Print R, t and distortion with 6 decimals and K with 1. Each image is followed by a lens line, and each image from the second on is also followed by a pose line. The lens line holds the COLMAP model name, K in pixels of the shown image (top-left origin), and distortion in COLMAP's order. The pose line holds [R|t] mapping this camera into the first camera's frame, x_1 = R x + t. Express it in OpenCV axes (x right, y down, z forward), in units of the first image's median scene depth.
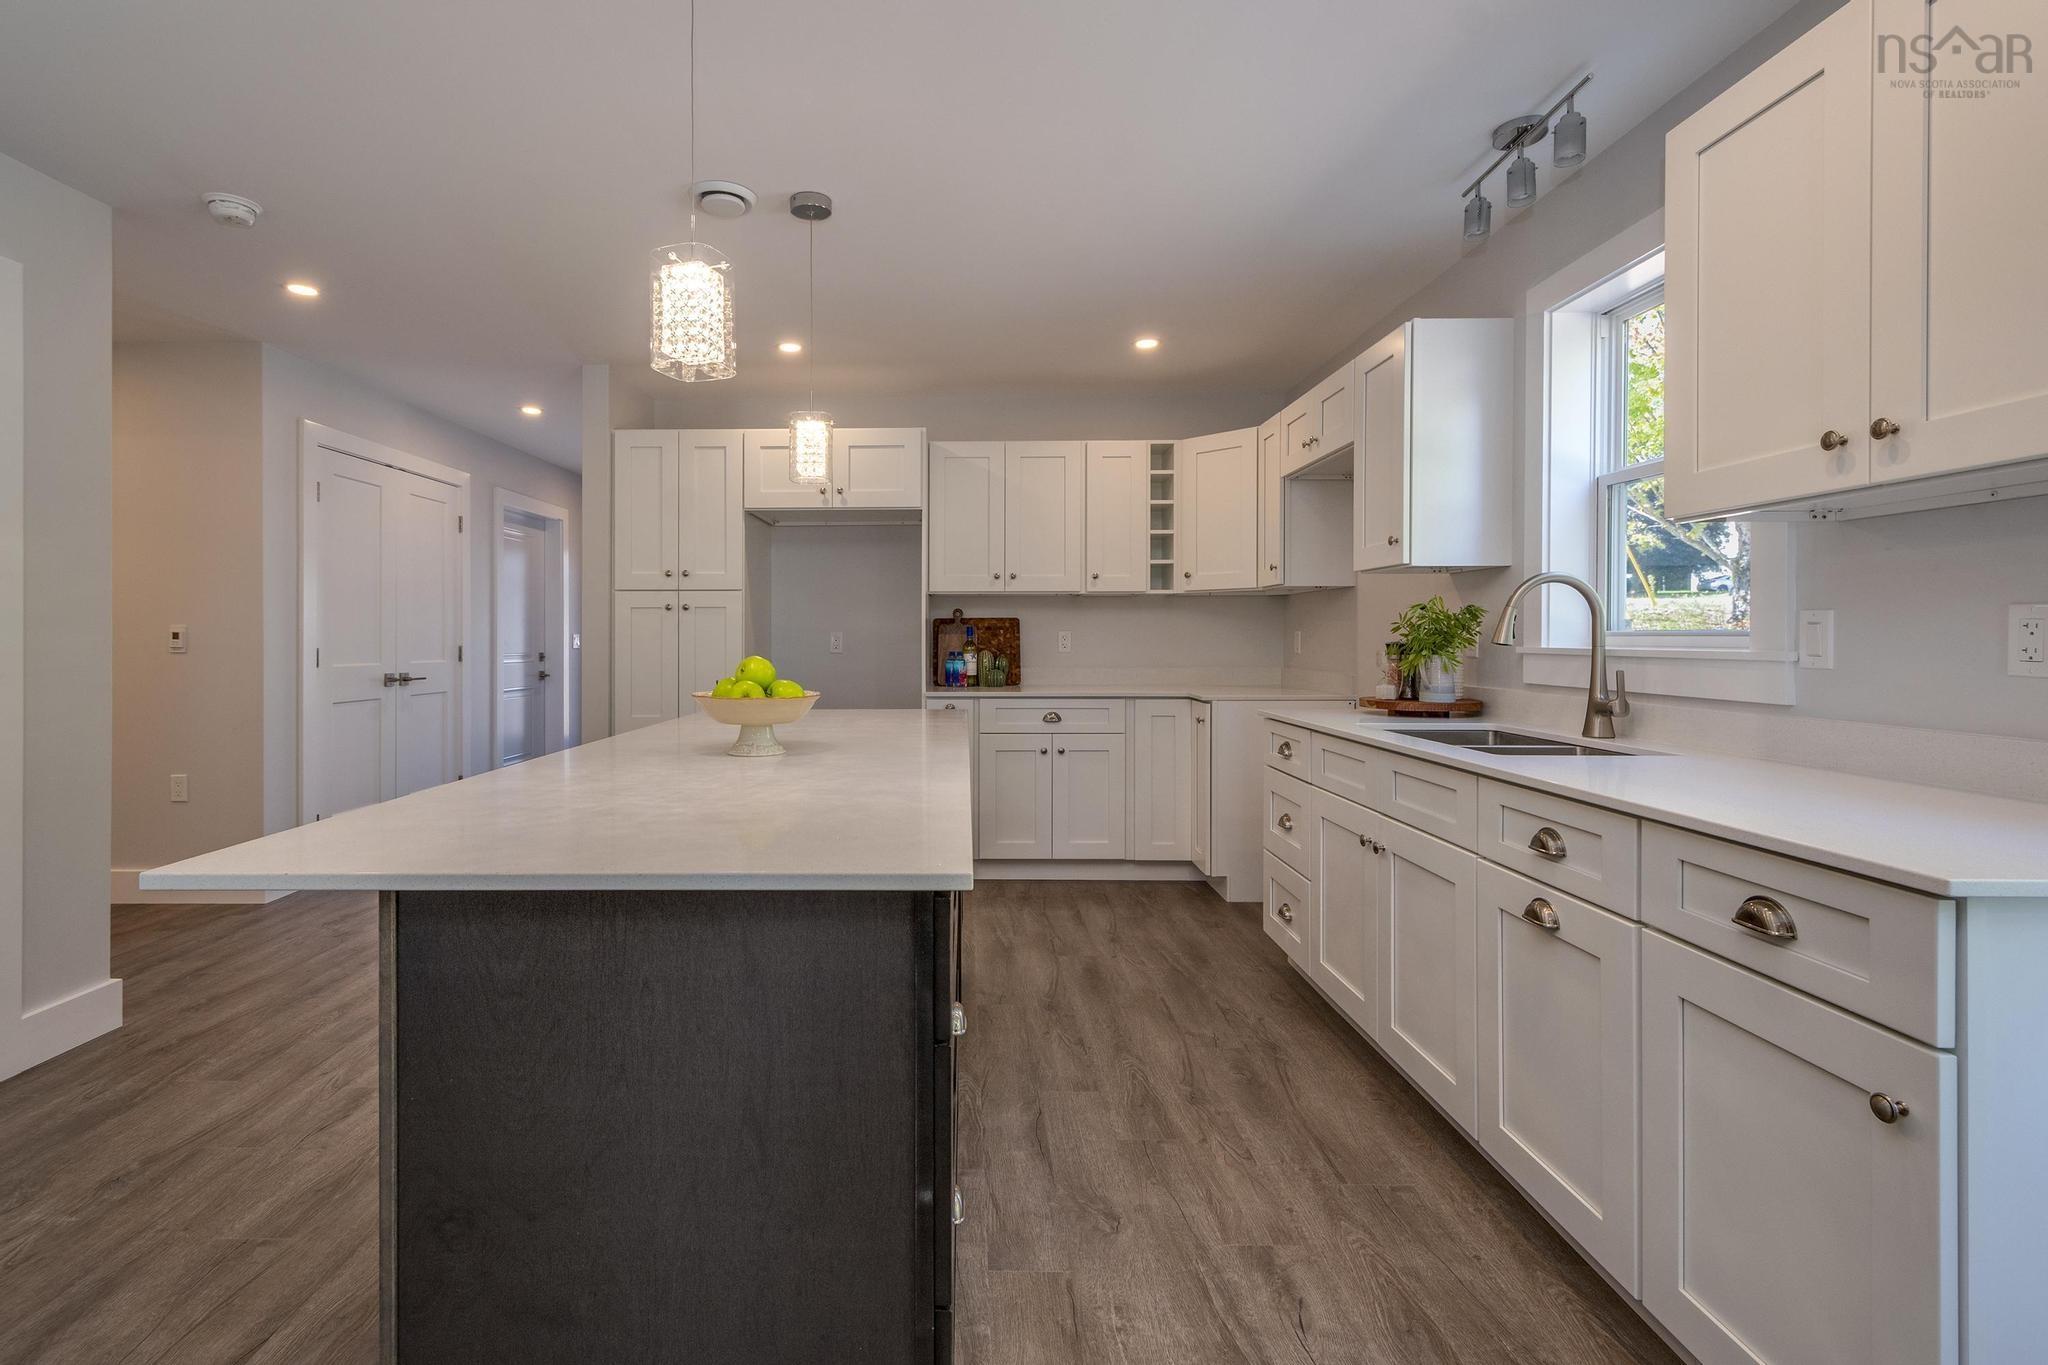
lens RADIAL K [[937.2, 0, 942.3], [0, 937.2, 645.0], [0, 0, 1]] dist [0.004675, -0.001101]
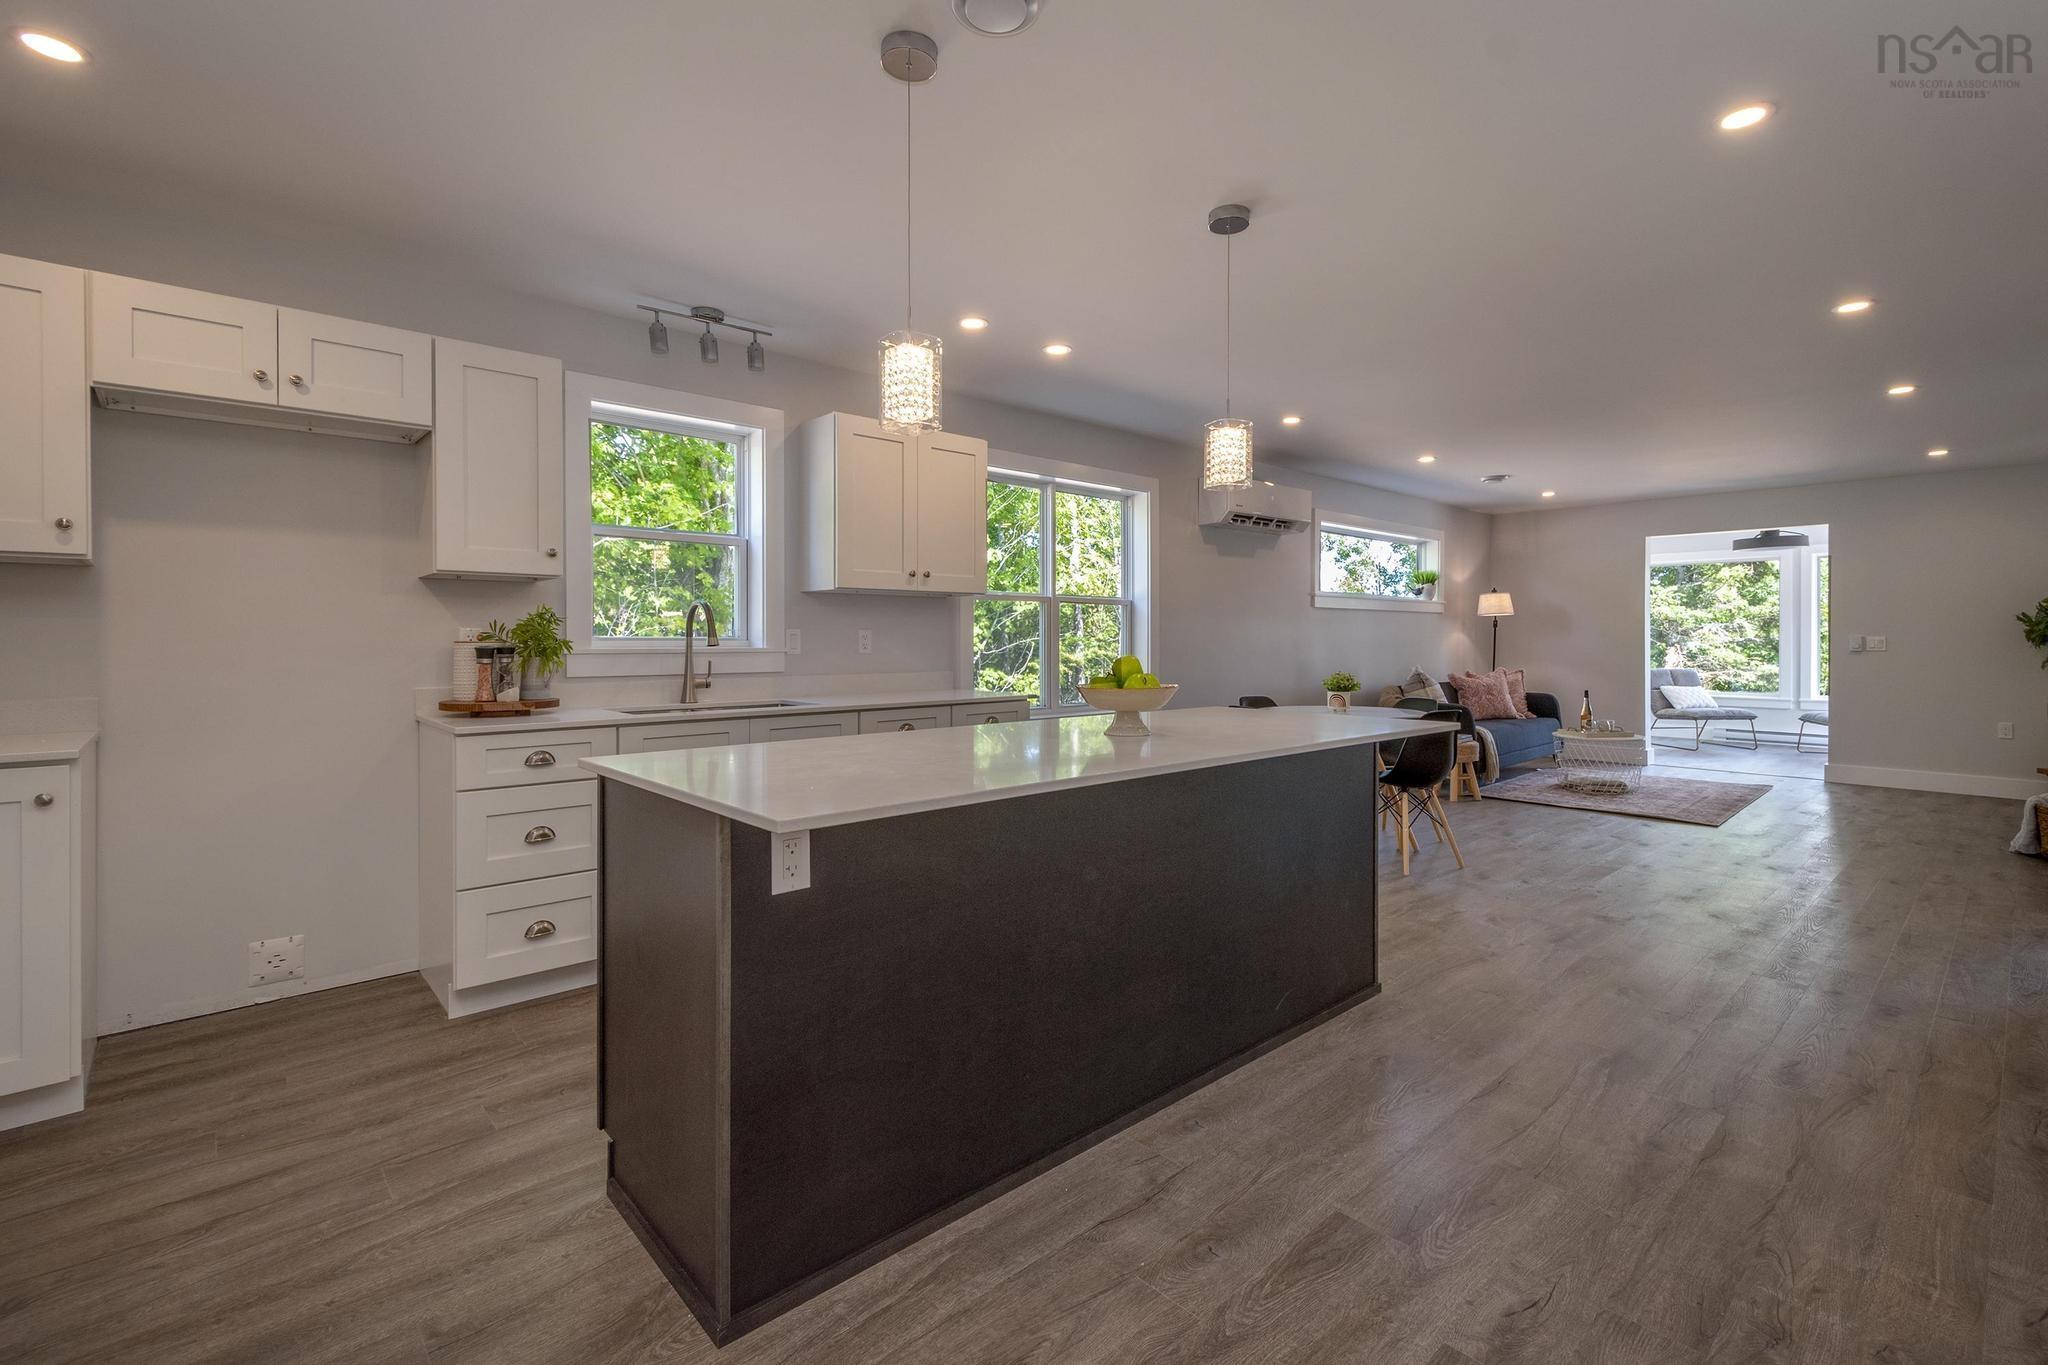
lens RADIAL K [[918.0, 0, 1031.7], [0, 918.0, 650.2], [0, 0, 1]] dist [0.005305, -0.000516]
pose [[-0.691447, -0.003762, 0.722418, -0.457004], [0.009709, 0.999848, 0.014499, -0.005402], [-0.722362, 0.017039, -0.691305, 0.901219]]
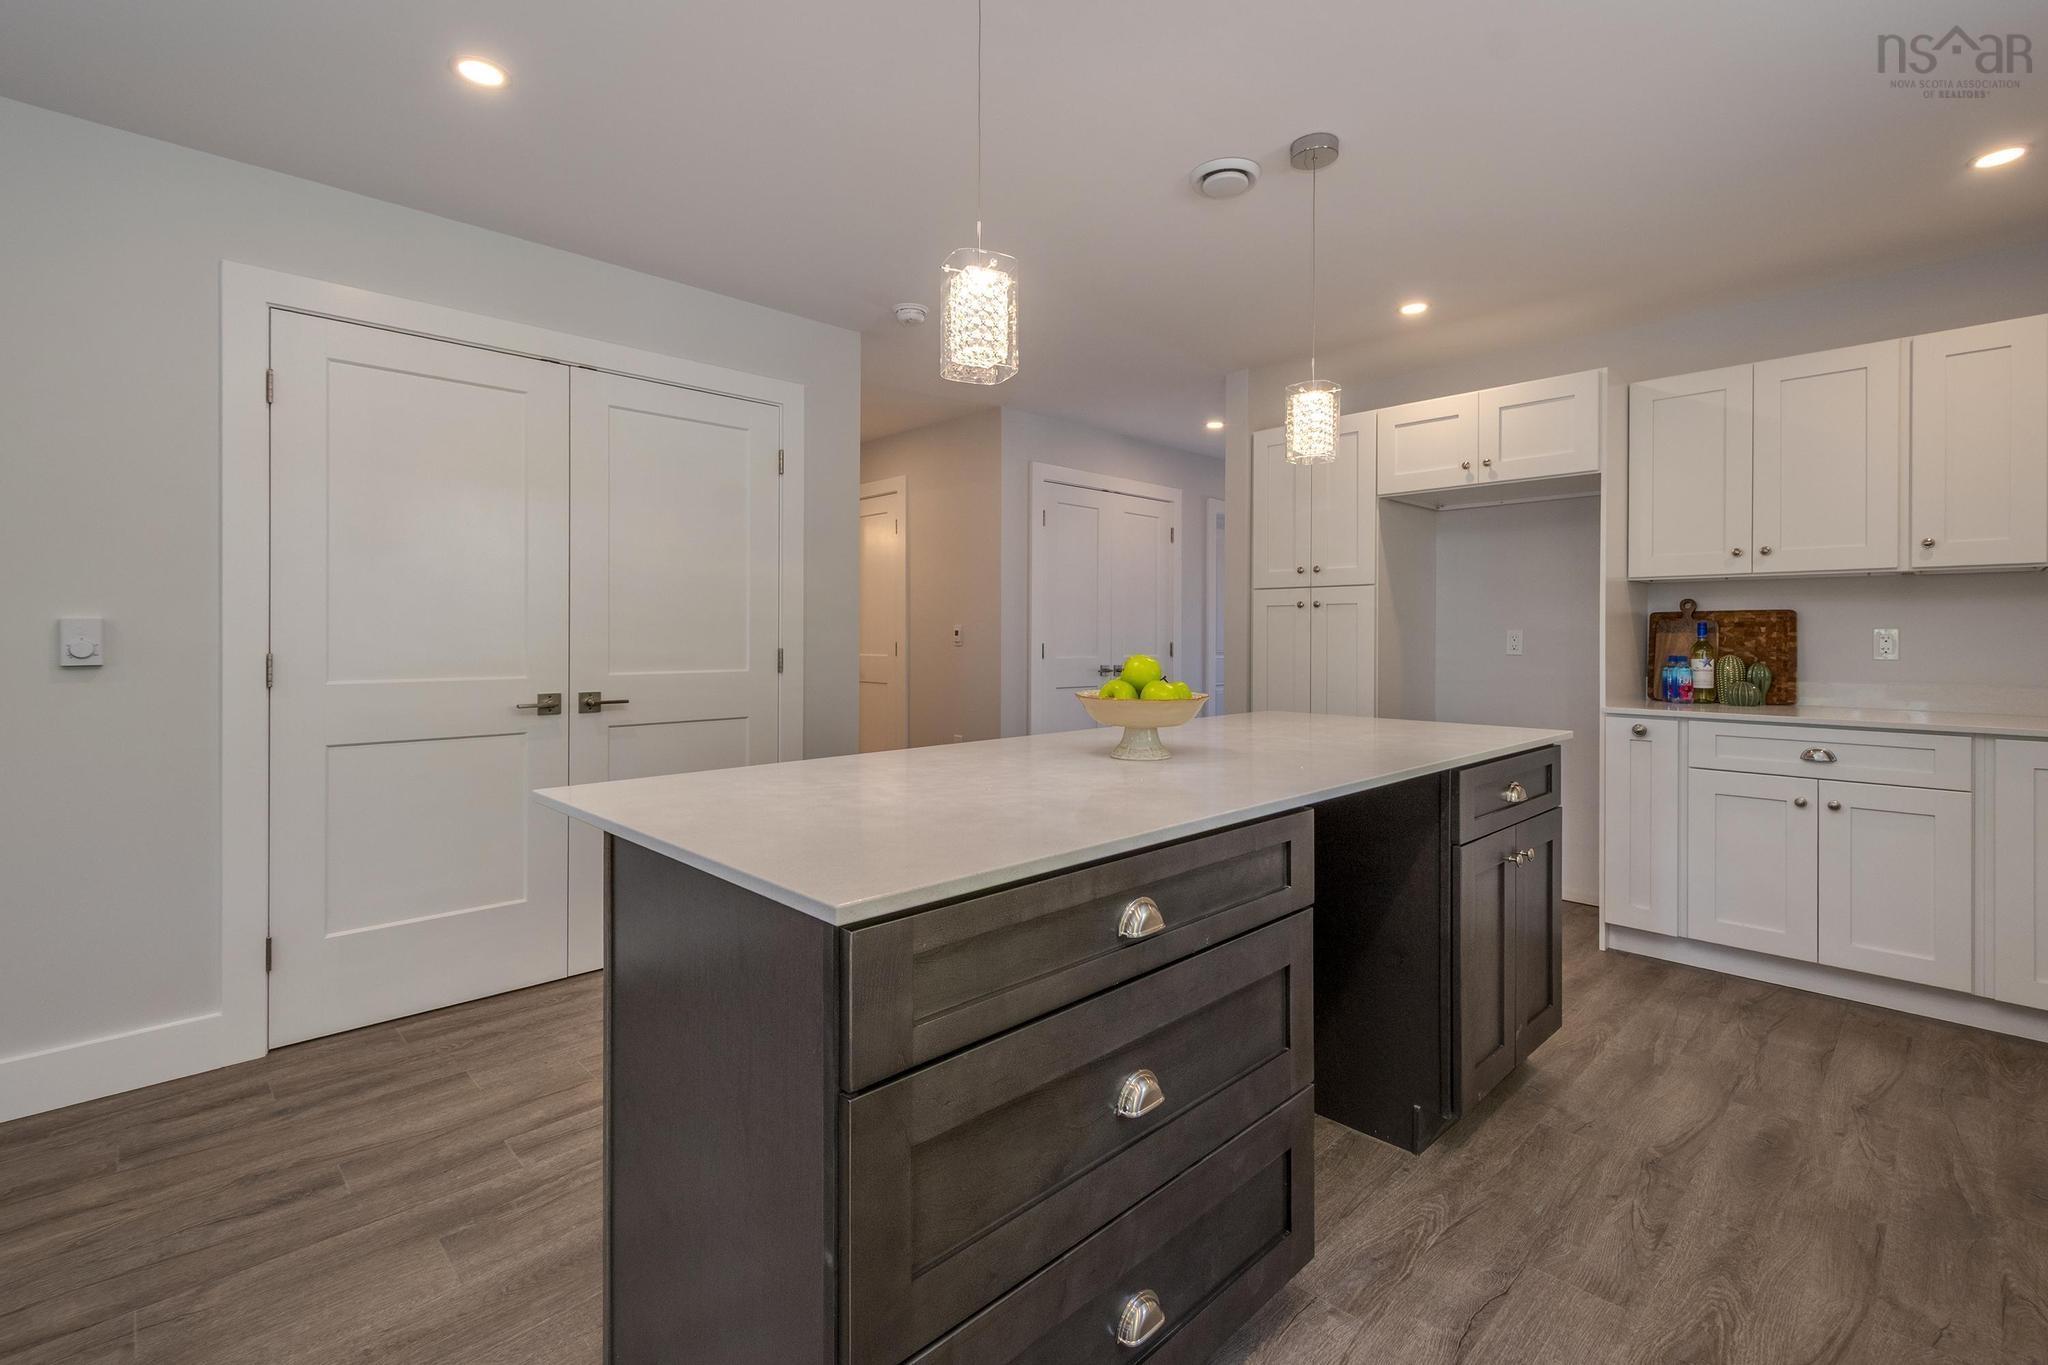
lens RADIAL K [[918.0, 0, 1030.9], [0, 918.0, 637.9], [0, 0, 1]] dist [0.005305, -0.000516]
pose [[0.713274, 0.004891, -0.700868, 0.177962], [-0.009206, 0.999955, -0.002391, -0.001007], [0.700824, 0.008158, 0.713287, 0.121873]]
